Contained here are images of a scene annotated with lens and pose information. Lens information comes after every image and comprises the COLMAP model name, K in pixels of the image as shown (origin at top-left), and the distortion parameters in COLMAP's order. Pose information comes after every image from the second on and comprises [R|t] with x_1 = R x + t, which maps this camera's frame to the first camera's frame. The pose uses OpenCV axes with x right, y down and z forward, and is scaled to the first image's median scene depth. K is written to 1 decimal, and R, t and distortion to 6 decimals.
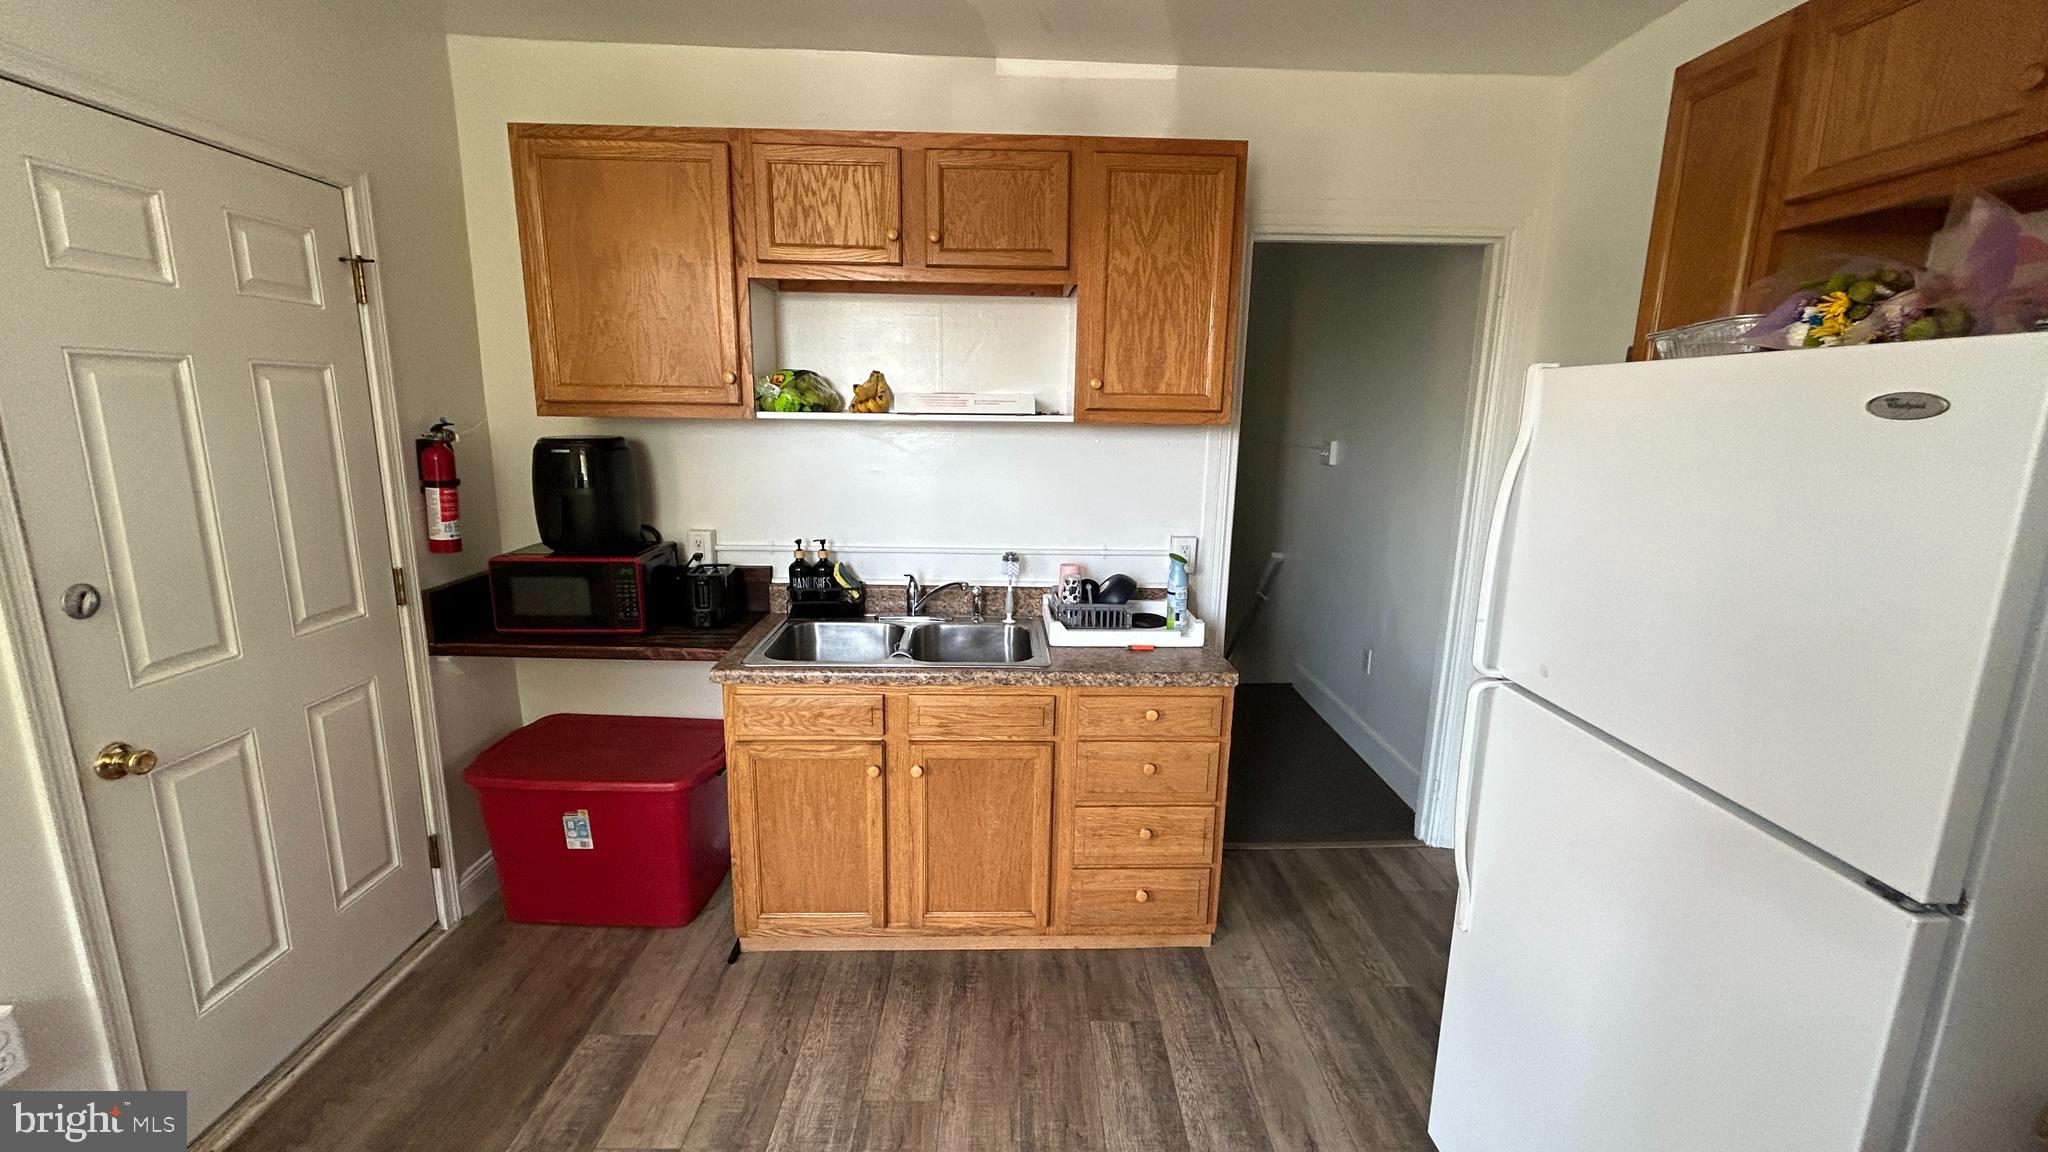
lens RADIAL K [[827.4, 0, 1024.0], [0, 827.4, 576.0], [0, 0, 1]] dist [0.001120, -0.000151]
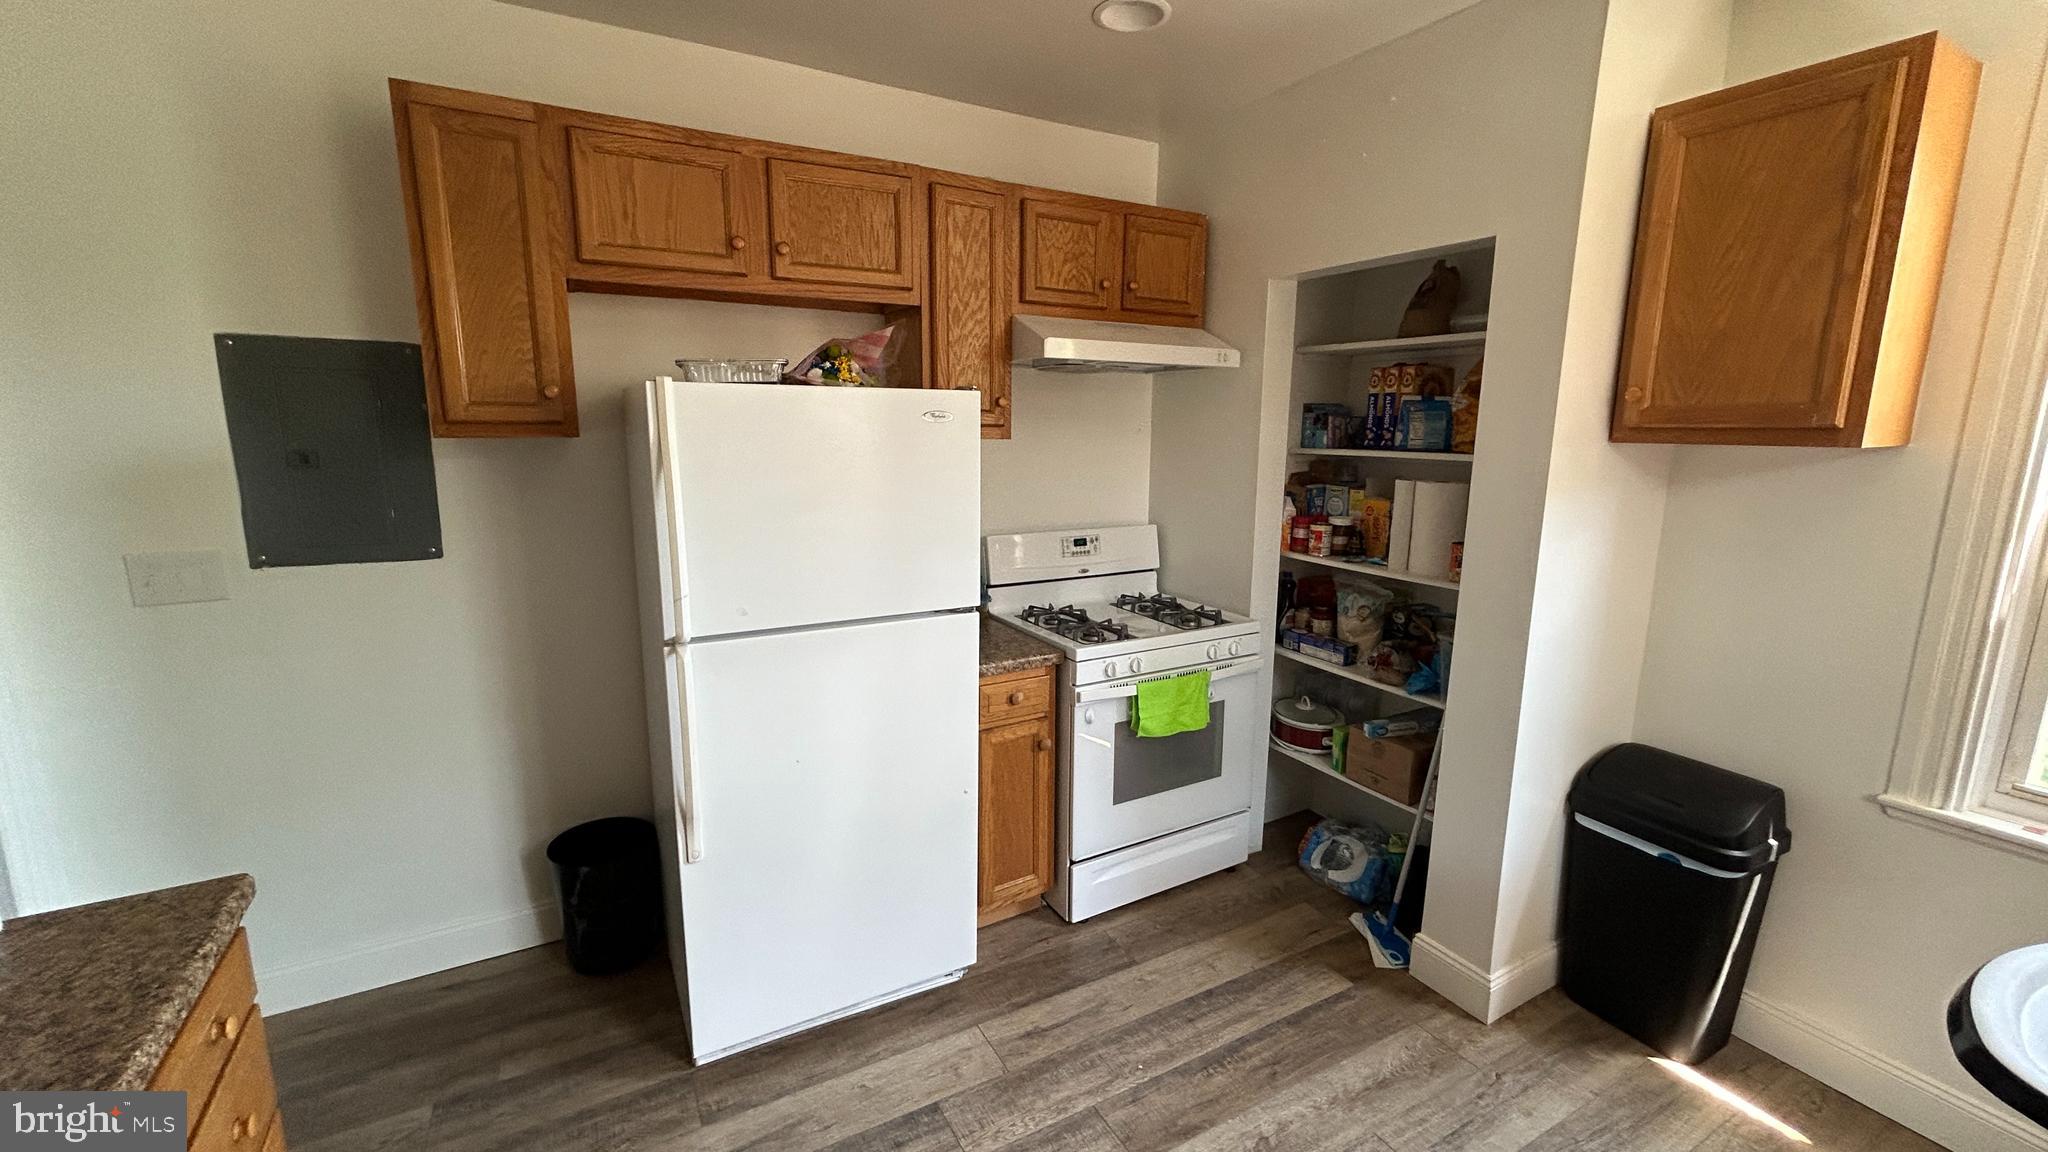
lens RADIAL K [[827.4, 0, 1024.0], [0, 827.4, 576.0], [0, 0, 1]] dist [0.001120, -0.000151]
pose [[-0.474379, -0.180776, 0.861560, -0.455326], [0.160781, 0.944435, 0.286692, -0.155179], [-0.865514, 0.274523, -0.418955, 0.719102]]
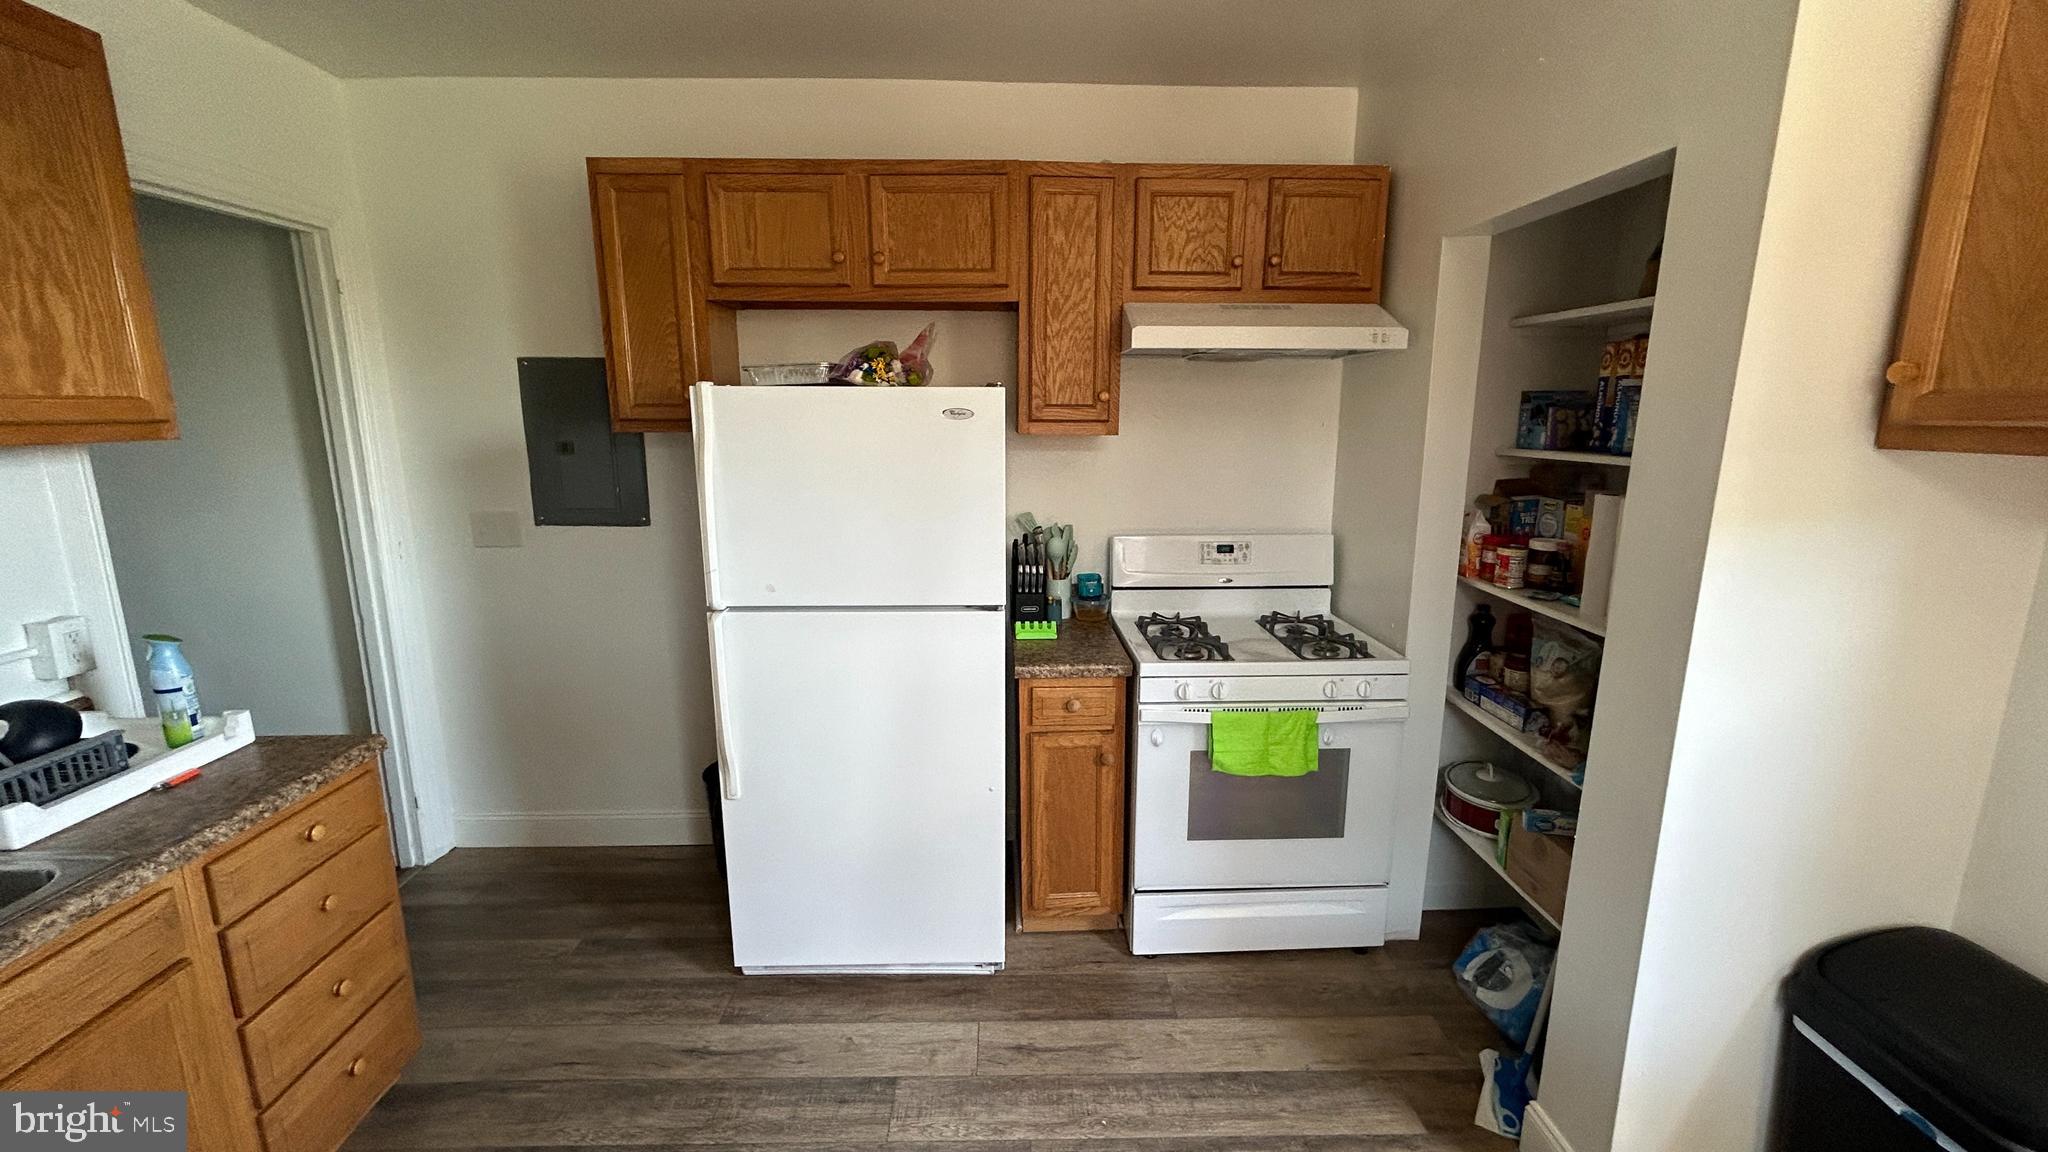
lens RADIAL K [[827.4, 0, 1024.0], [0, 827.4, 576.0], [0, 0, 1]] dist [0.001120, -0.000151]
pose [[-0.012383, -0.213353, 0.976897, -0.529212], [0.198395, 0.957024, 0.211528, -0.083238], [-0.980044, 0.196431, 0.030478, 0.310678]]
